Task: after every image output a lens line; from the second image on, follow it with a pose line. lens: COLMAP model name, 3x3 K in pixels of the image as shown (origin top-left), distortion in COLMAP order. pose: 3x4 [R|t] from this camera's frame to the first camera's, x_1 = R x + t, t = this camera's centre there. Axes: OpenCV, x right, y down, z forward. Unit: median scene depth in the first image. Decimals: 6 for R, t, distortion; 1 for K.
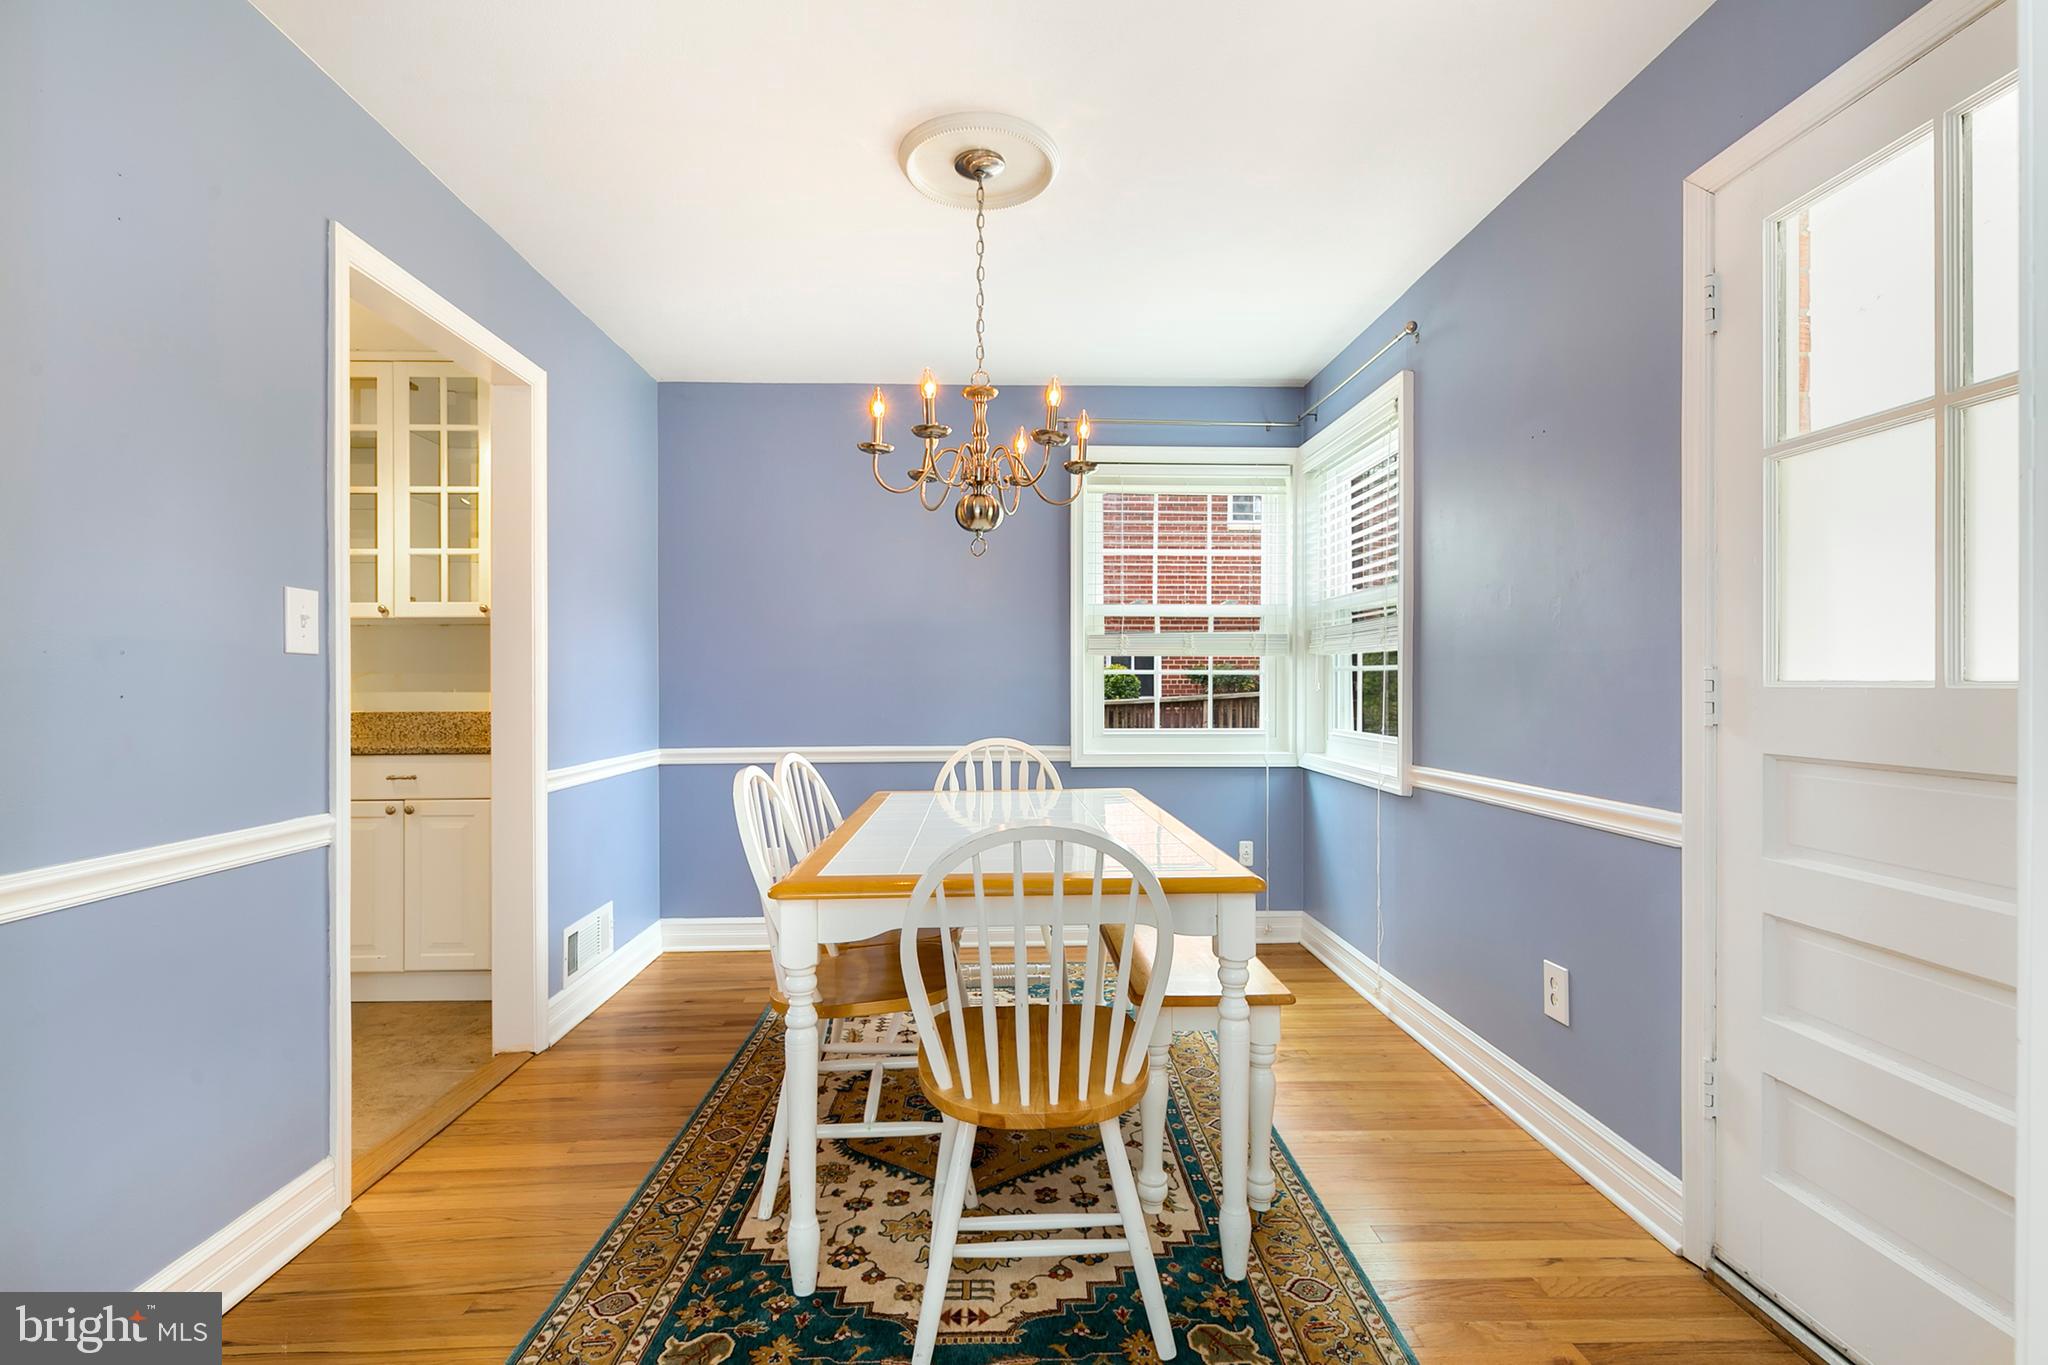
lens RADIAL K [[934.3, 0, 1029.7], [0, 934.3, 690.2], [0, 0, 1]] dist [0.004091, 0.000012]
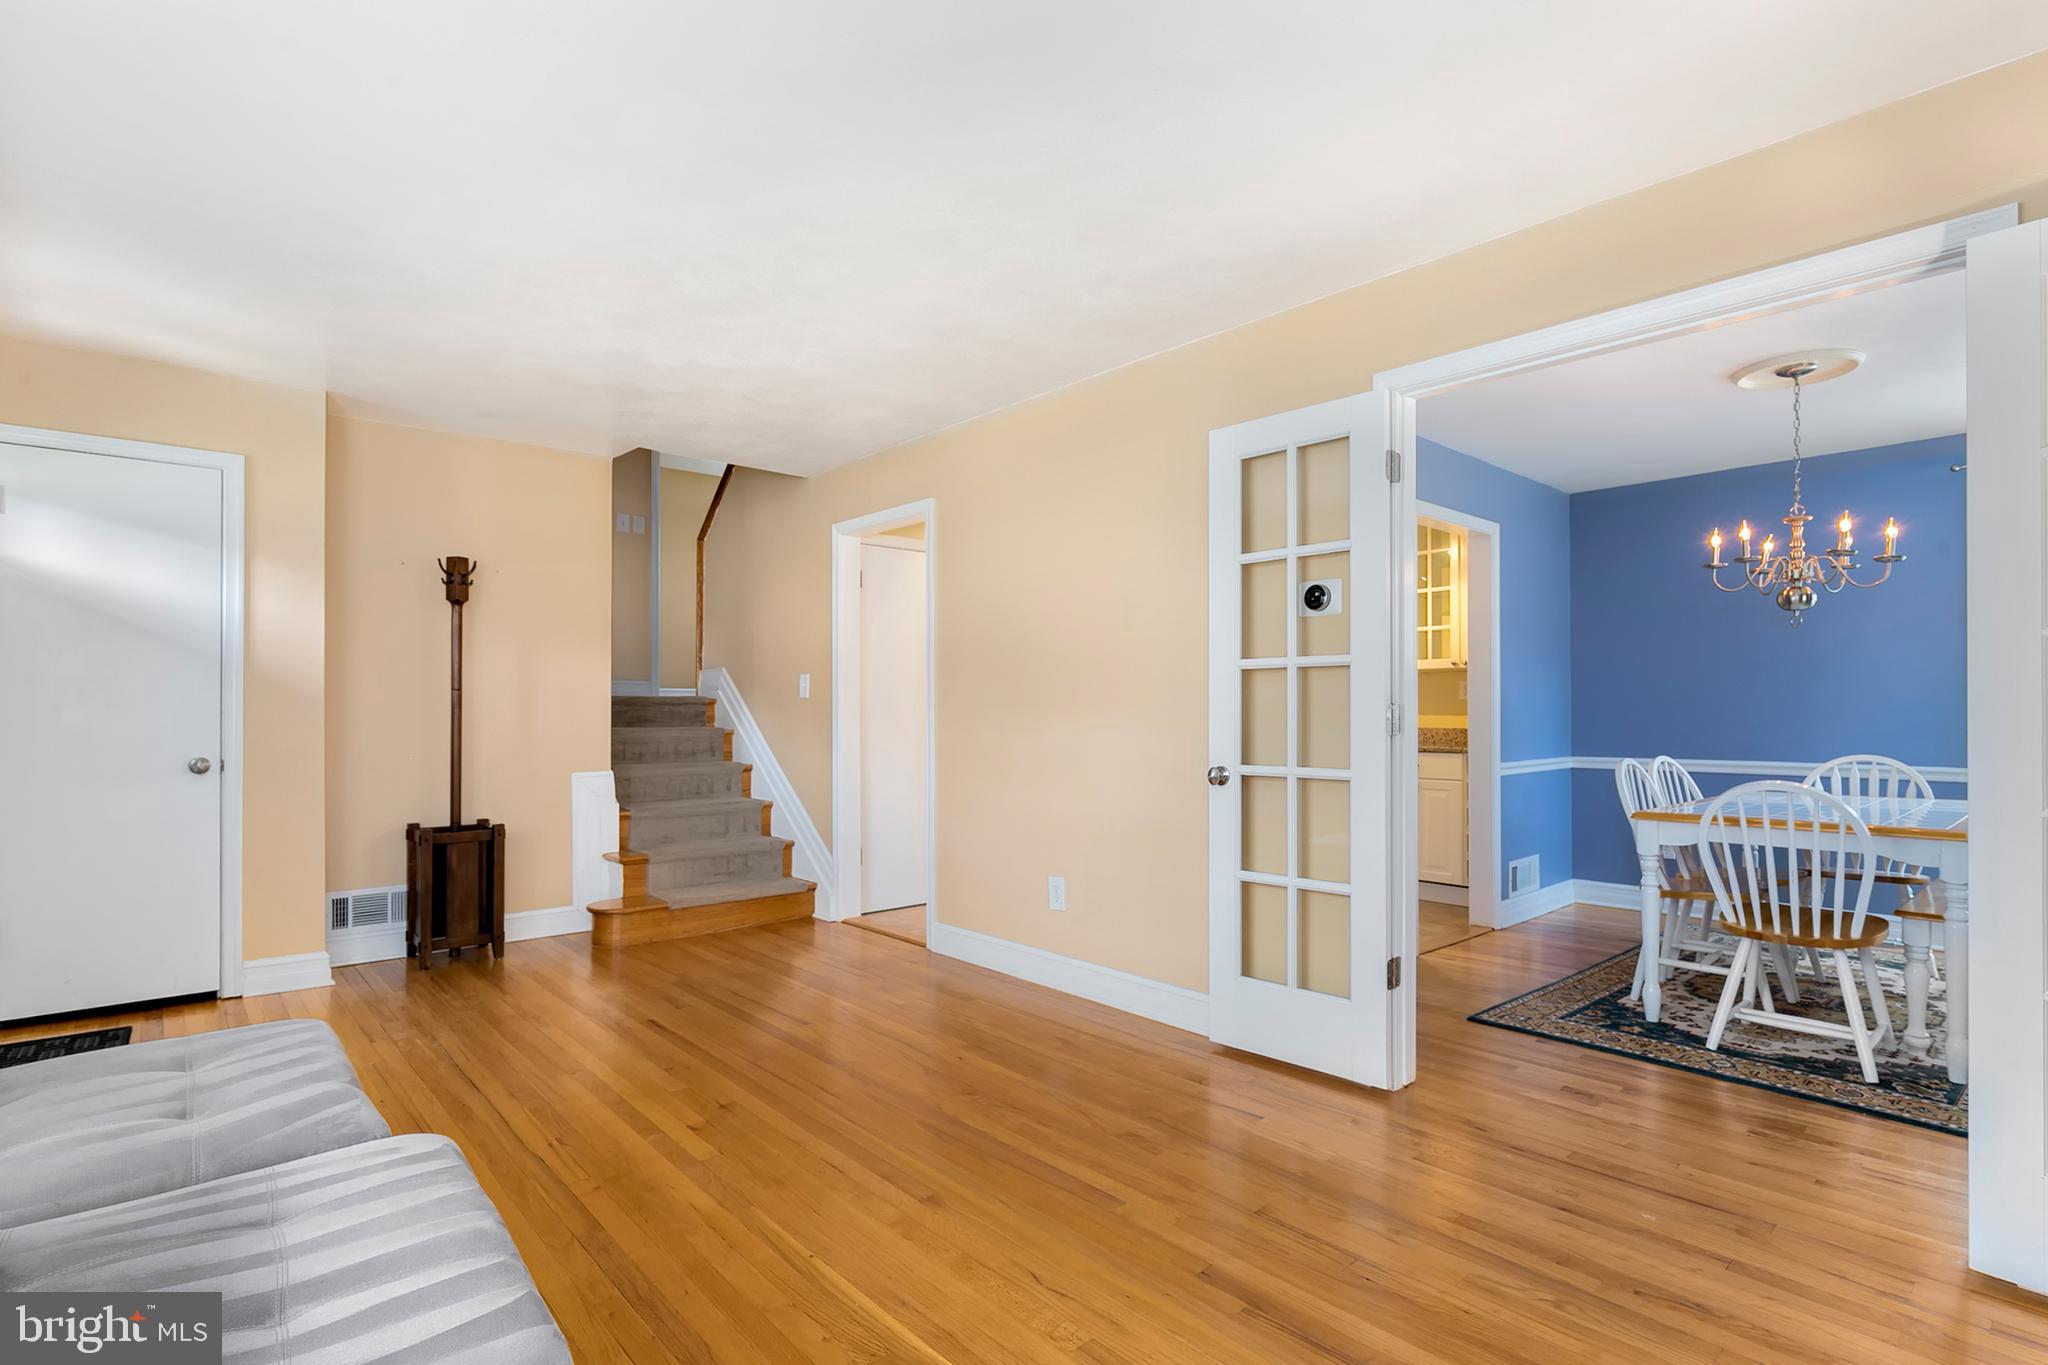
lens RADIAL K [[970.6, 0, 1018.1], [0, 970.6, 704.2], [0, 0, 1]] dist [-0.005326, -0.000146]
pose [[0.625473, -0.005676, -0.780225, 0.262547], [-0.000955, 0.999967, -0.008040, -0.003344], [0.780245, 0.005774, 0.625447, -0.668948]]
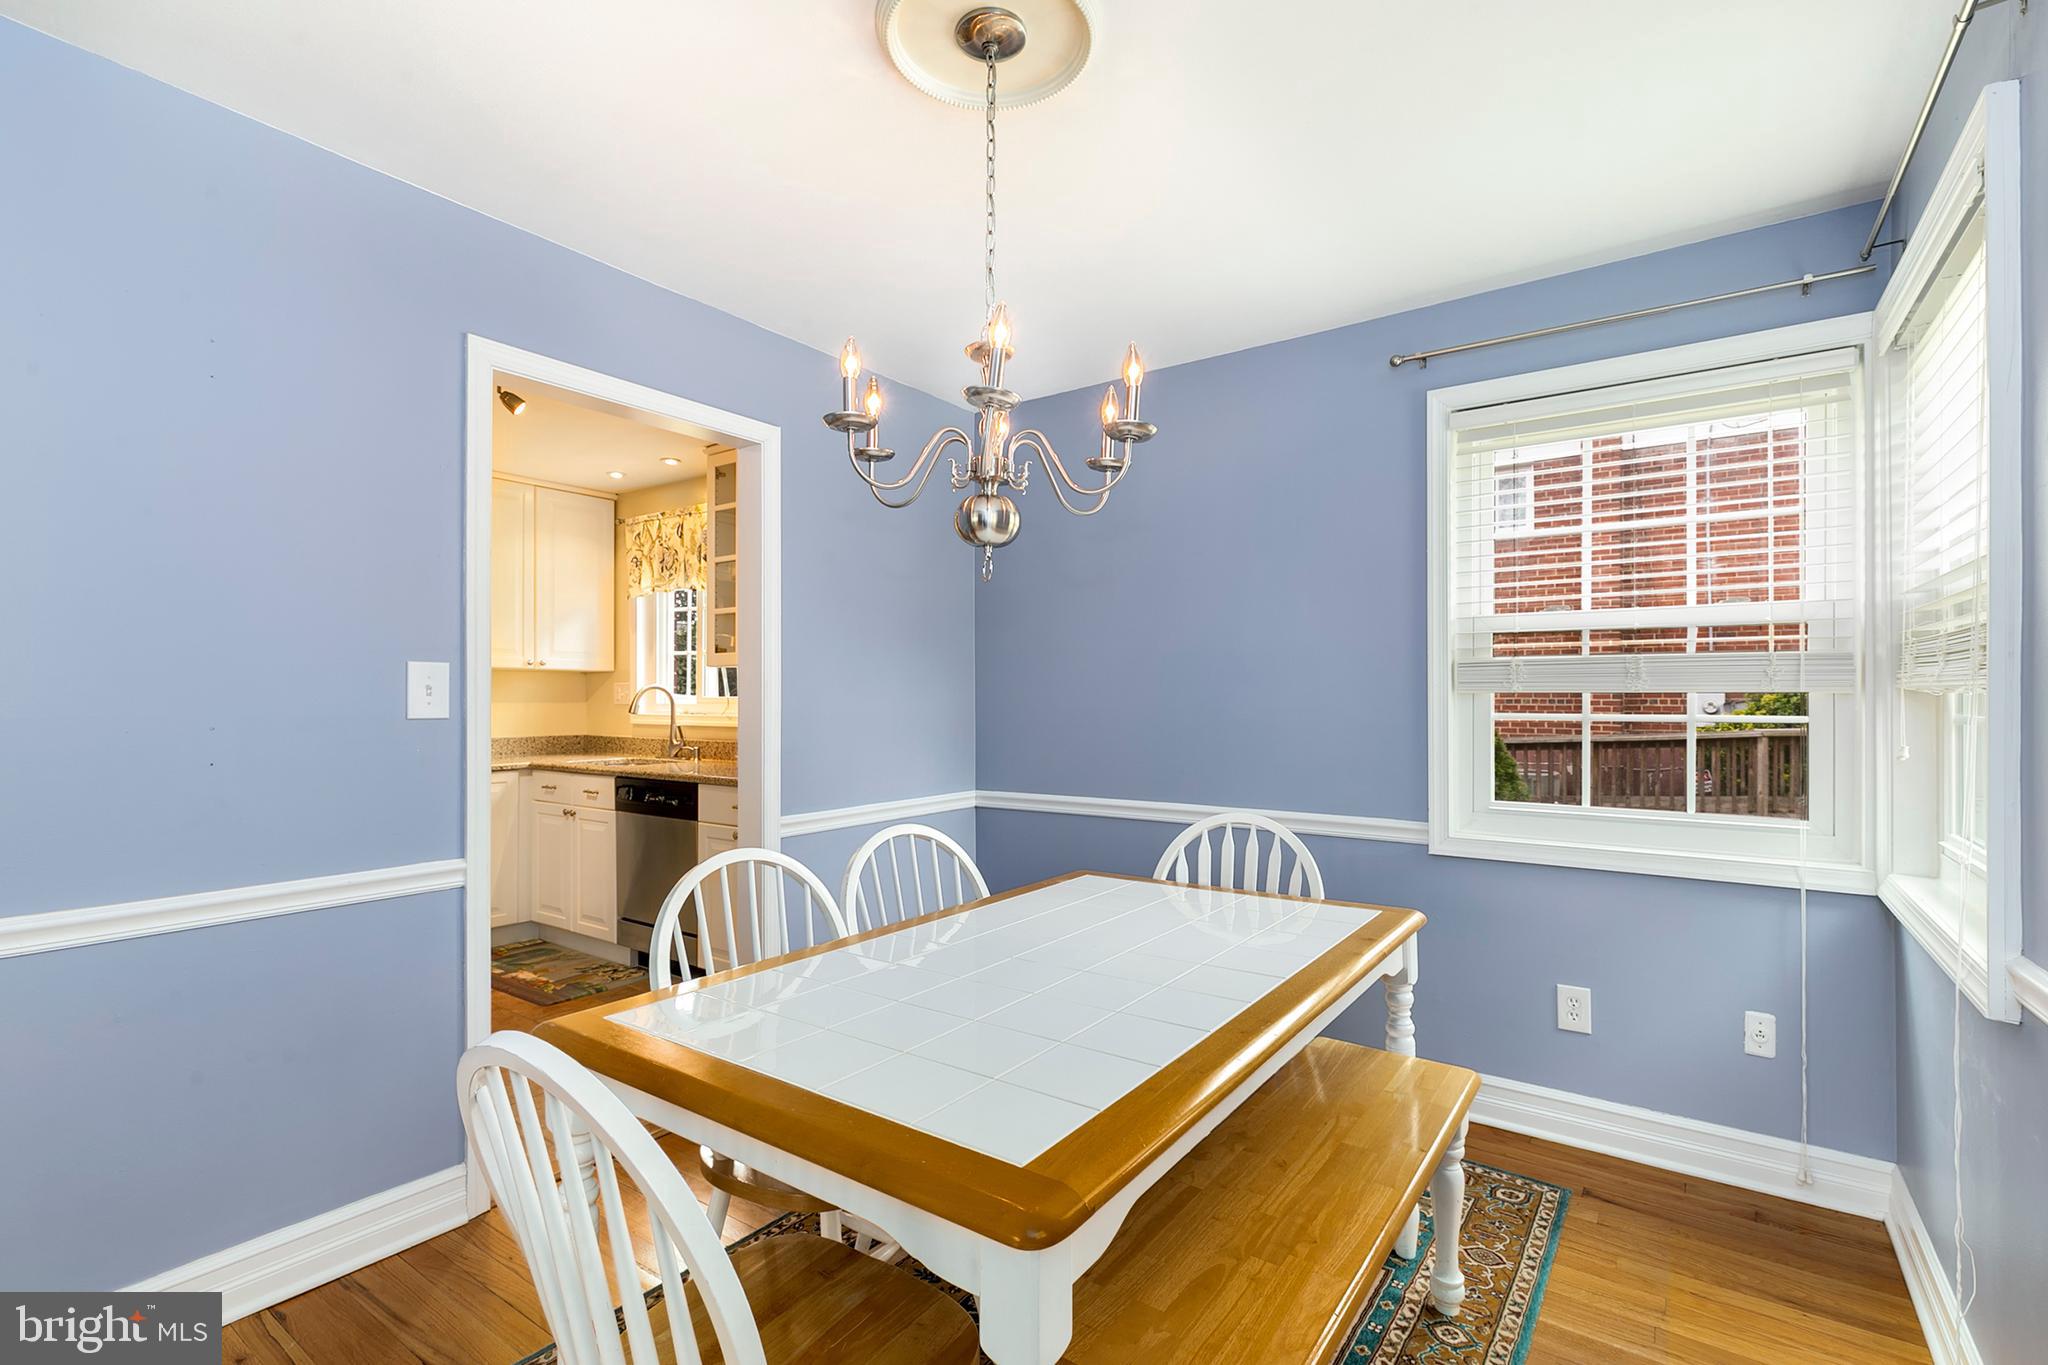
lens RADIAL K [[934.3, 0, 1029.7], [0, 934.3, 690.2], [0, 0, 1]] dist [0.004091, 0.000012]
pose [[0.782181, -0.003053, -0.623044, 0.293163], [-0.002788, 0.999961, -0.008401, -0.038180], [0.623045, 0.008308, 0.782142, 0.323999]]
